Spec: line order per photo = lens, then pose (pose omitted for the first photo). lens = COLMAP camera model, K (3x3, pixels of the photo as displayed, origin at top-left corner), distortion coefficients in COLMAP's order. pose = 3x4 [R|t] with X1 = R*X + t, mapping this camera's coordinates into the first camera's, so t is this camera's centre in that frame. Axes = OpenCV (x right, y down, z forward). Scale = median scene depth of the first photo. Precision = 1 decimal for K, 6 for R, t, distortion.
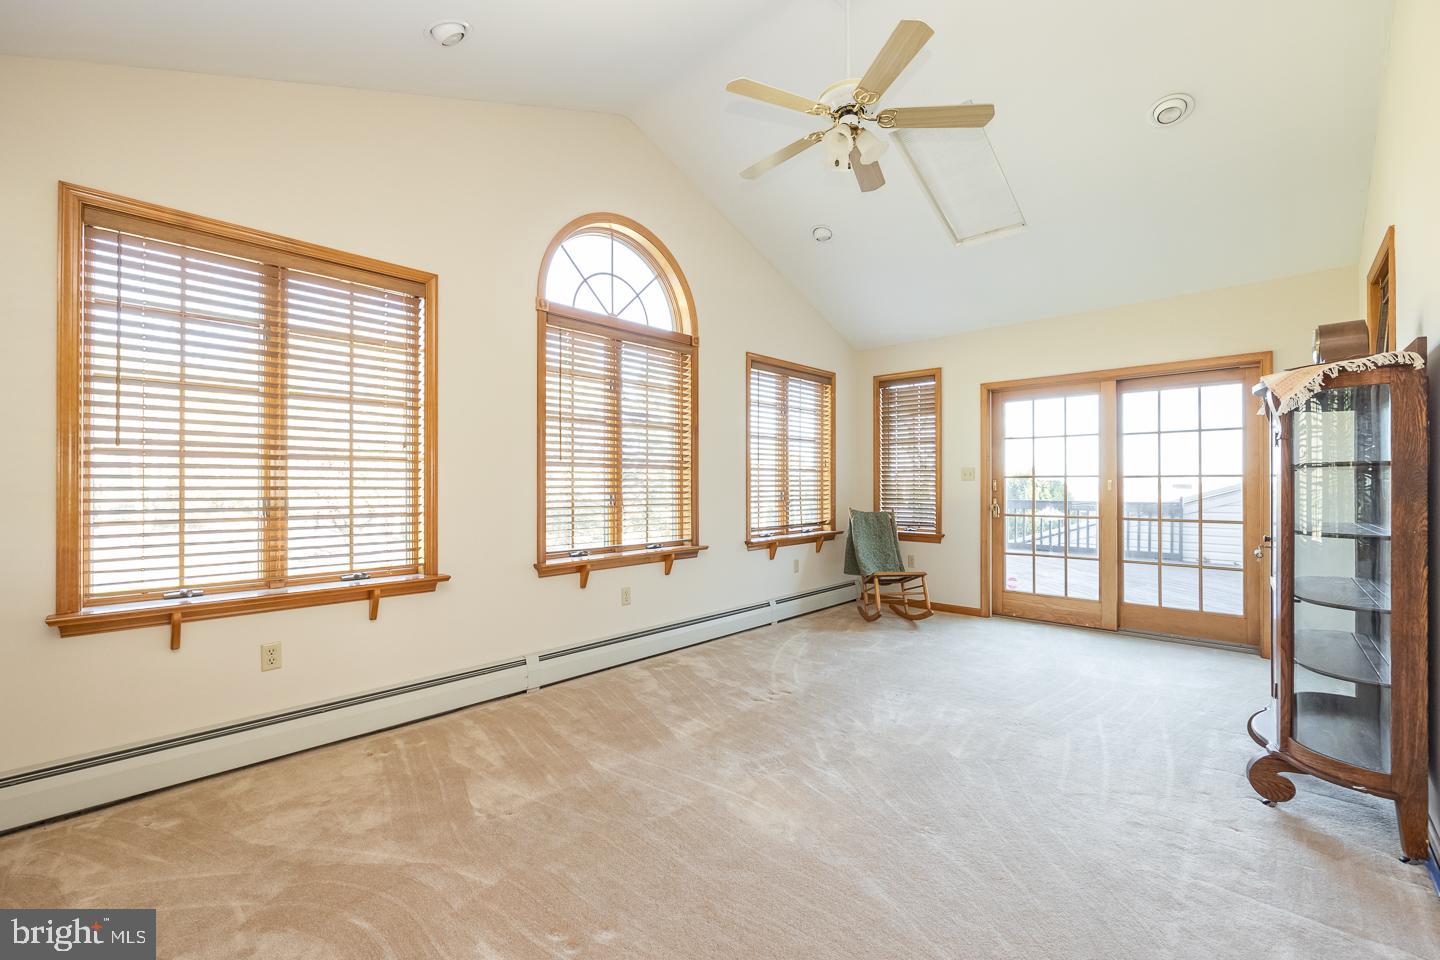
lens RADIAL K [[589.3, 0, 715.2], [0, 589.3, 481.0], [0, 0, 1]] dist [-0.004978, 0.000044]
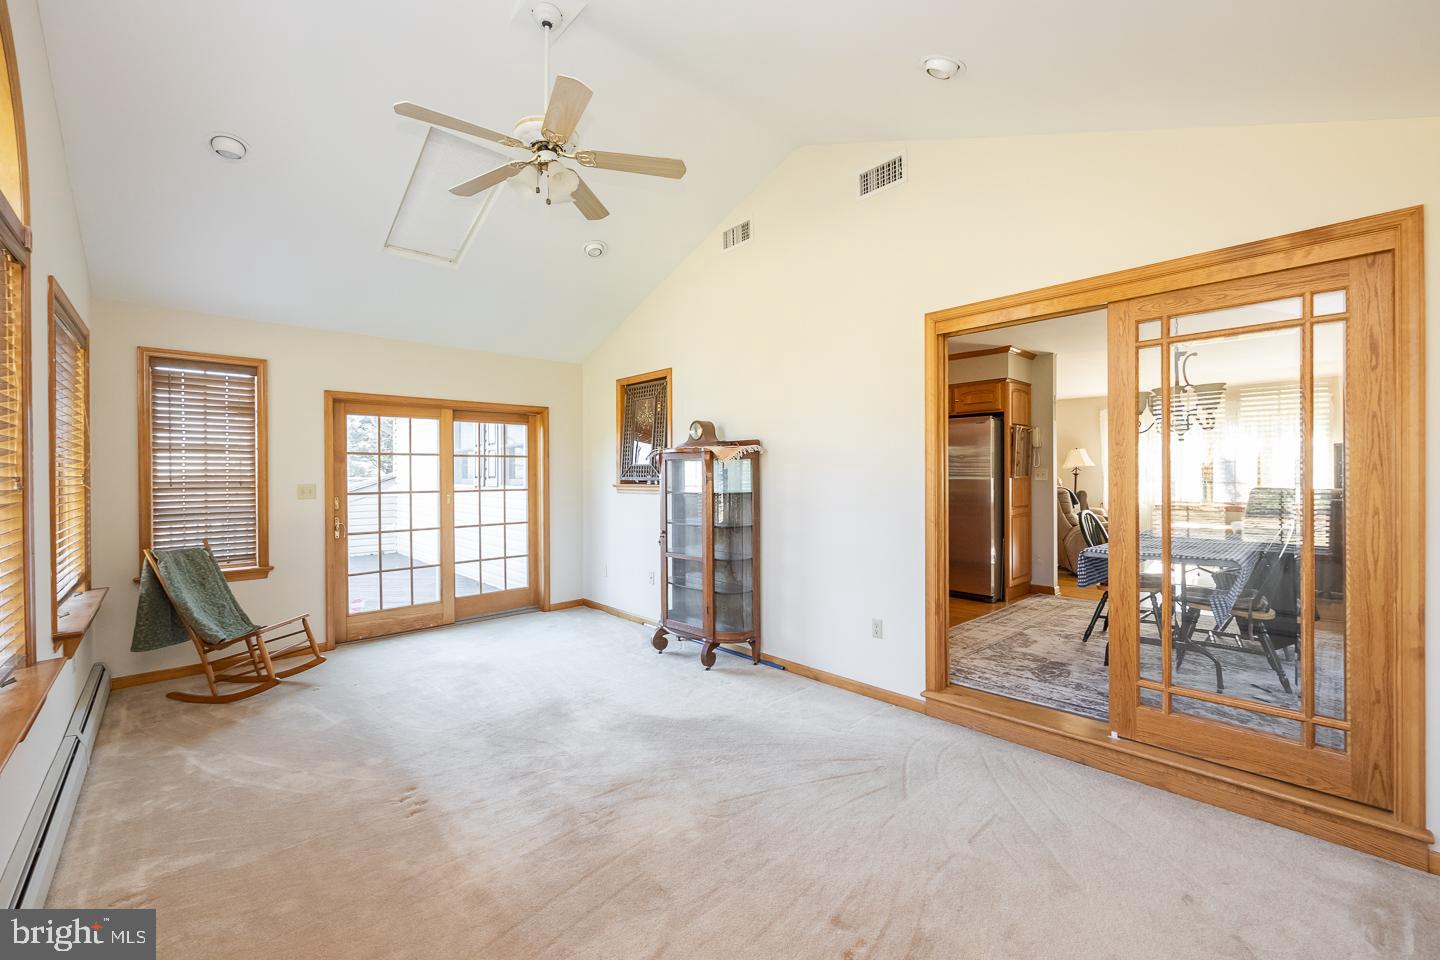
lens RADIAL K [[589.3, 0, 722.2], [0, 589.3, 477.1], [0, 0, 1]] dist [-0.004978, 0.000044]
pose [[0.056598, -0.005766, 0.998380, -0.448761], [0.000933, 0.999983, 0.005723, -0.042172], [-0.998397, 0.000608, 0.056602, 0.385322]]
